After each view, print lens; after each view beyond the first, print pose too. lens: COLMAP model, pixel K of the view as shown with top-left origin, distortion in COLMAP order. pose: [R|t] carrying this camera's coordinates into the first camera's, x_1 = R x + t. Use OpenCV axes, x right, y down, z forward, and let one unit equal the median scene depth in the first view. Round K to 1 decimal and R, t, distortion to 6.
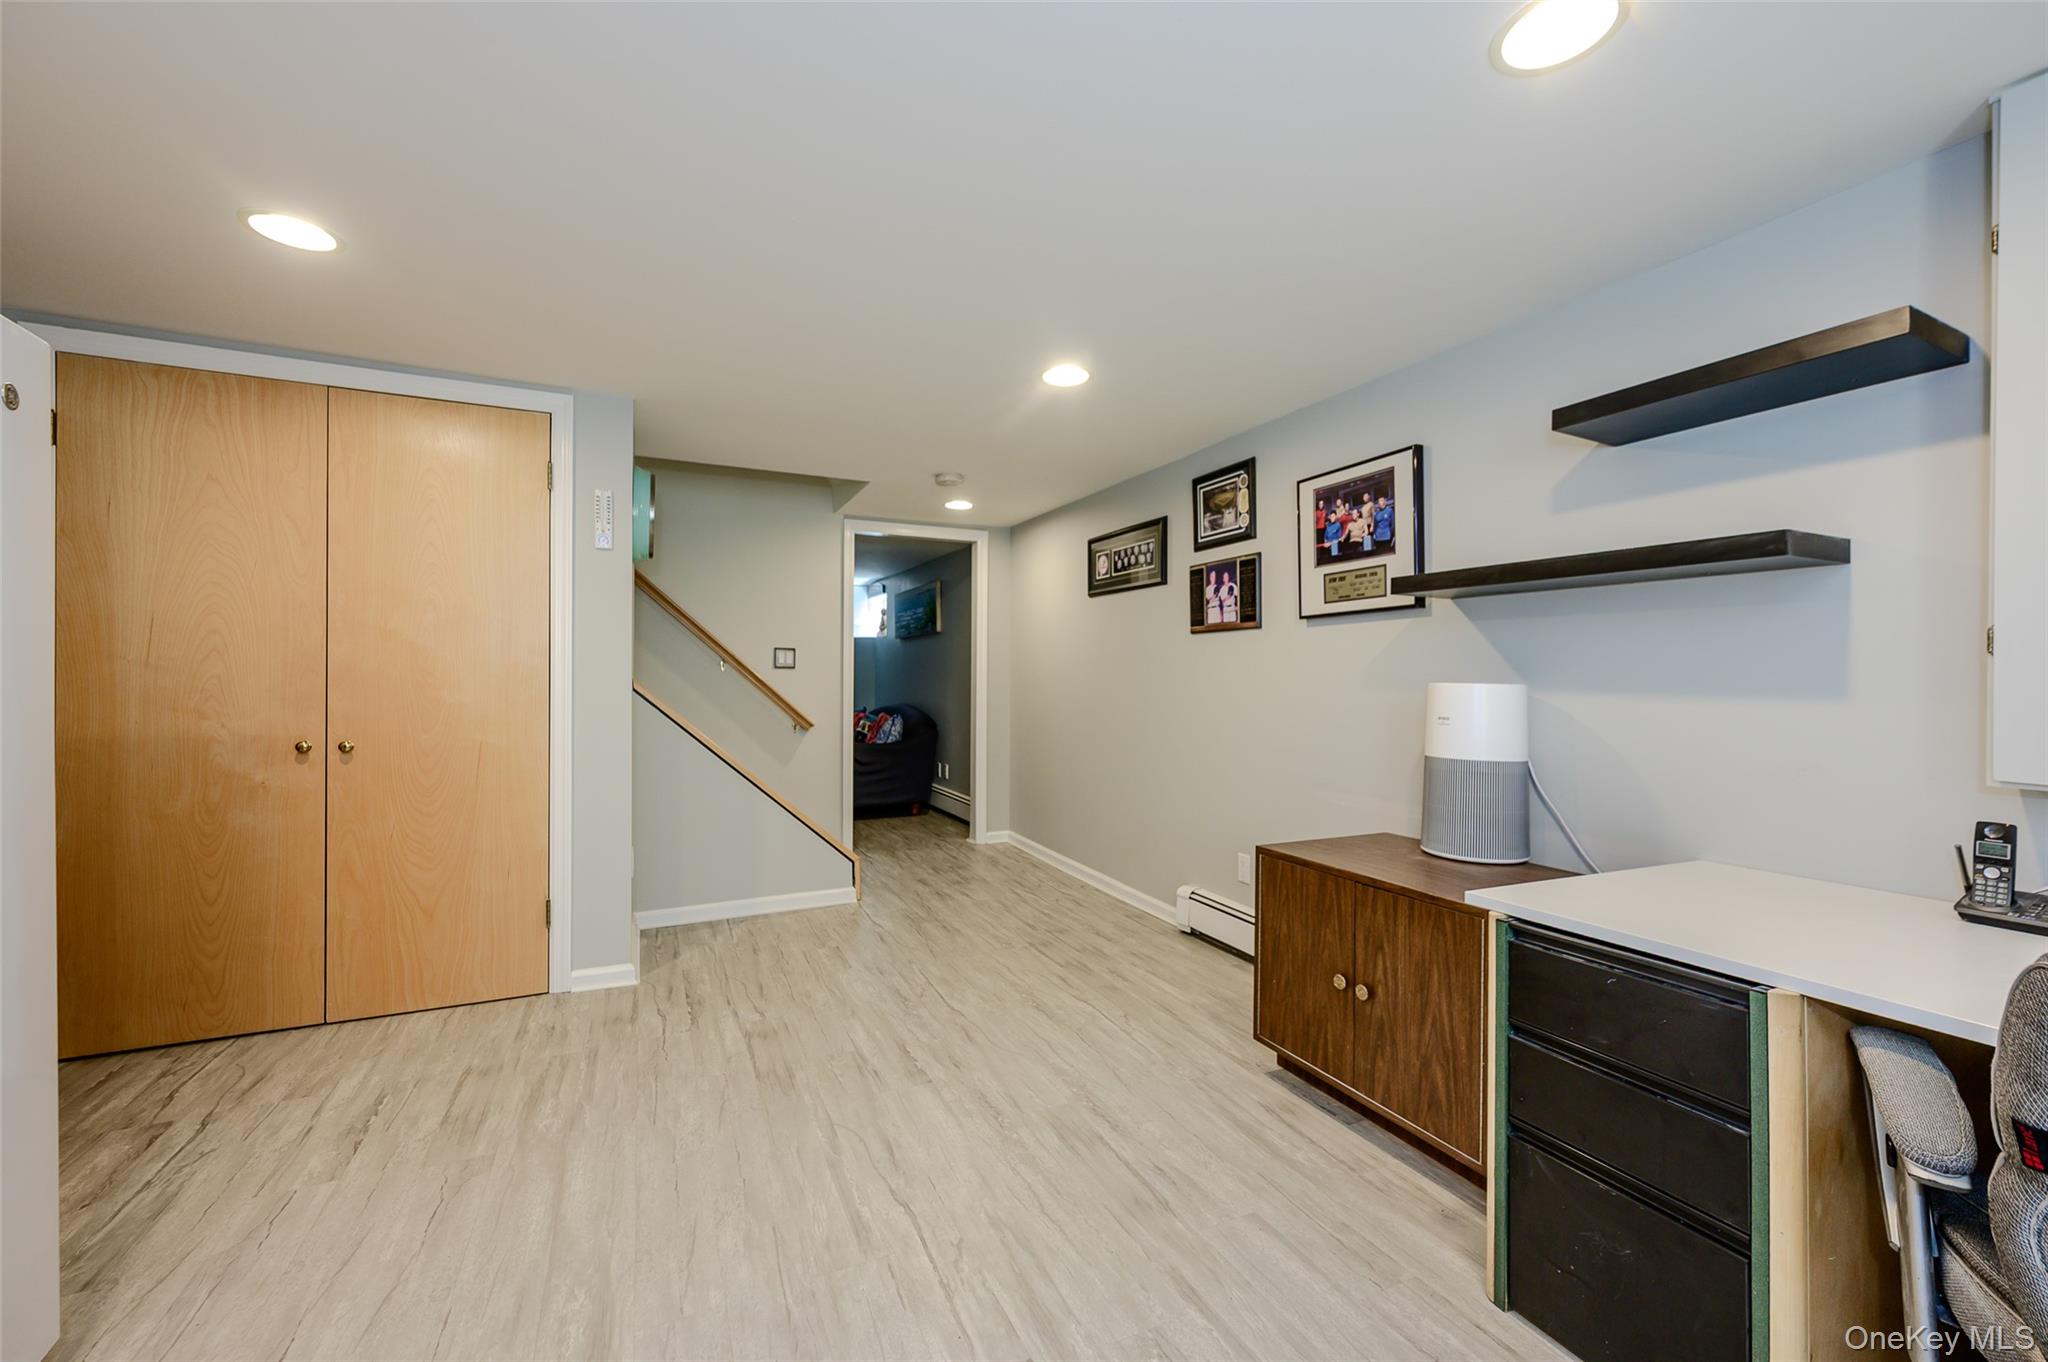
lens RADIAL K [[808.8, 0, 1022.5], [0, 808.8, 677.9], [0, 0, 1]] dist [-0.001980, -0.001897]
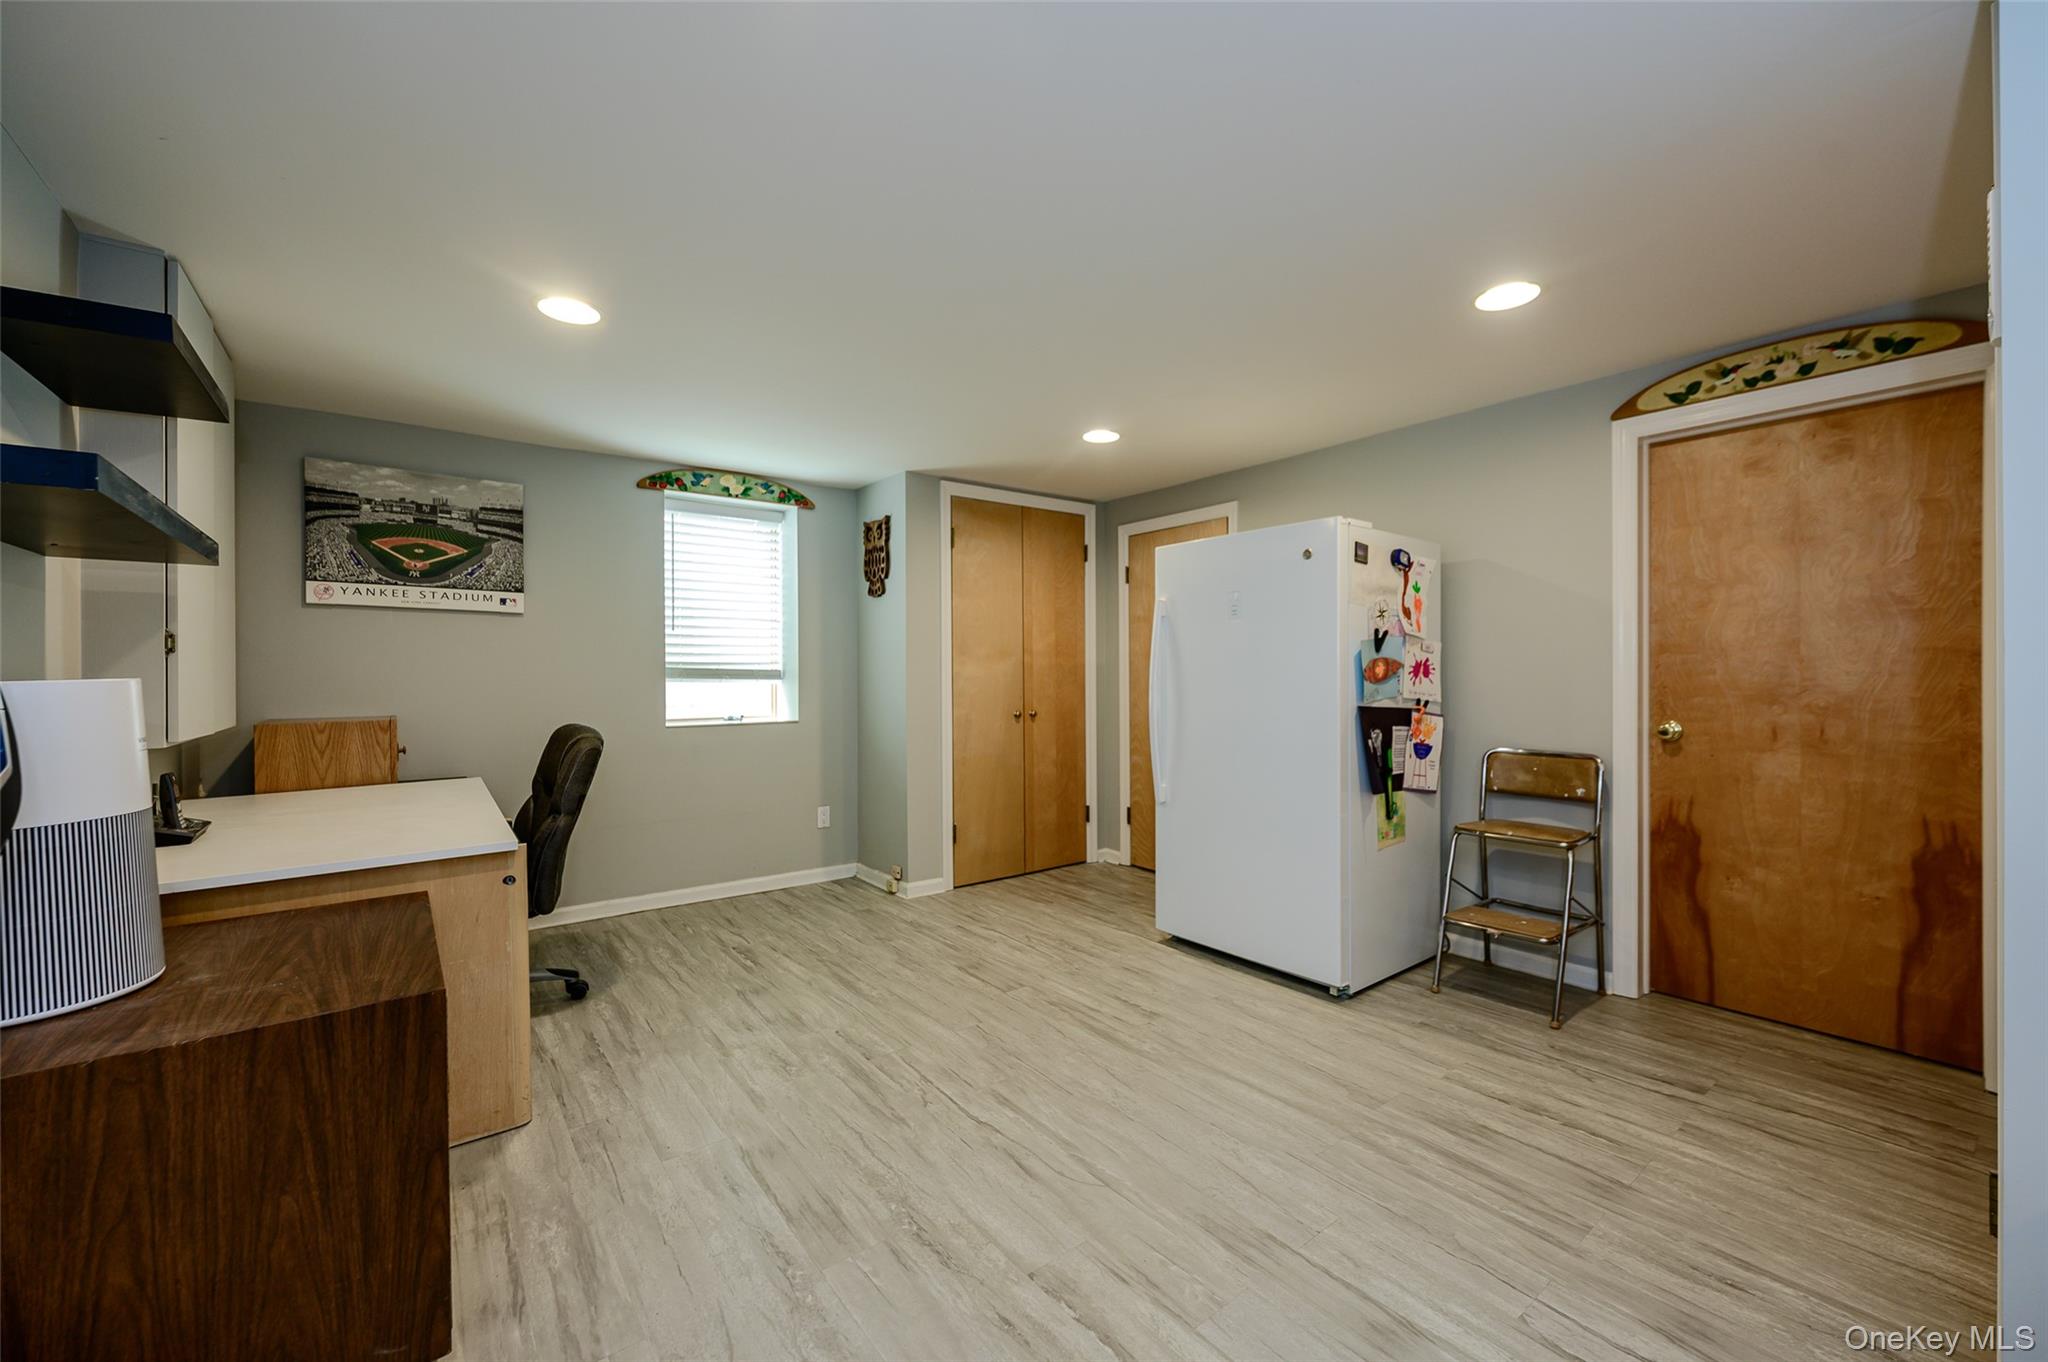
lens RADIAL K [[808.8, 0, 1026.9], [0, 808.8, 689.3], [0, 0, 1]] dist [-0.001980, -0.001897]
pose [[-0.975374, 0.001497, -0.220552, 0.039922], [-0.002769, 0.999815, 0.019030, 0.003225], [0.220540, 0.019172, -0.975190, 1.853718]]
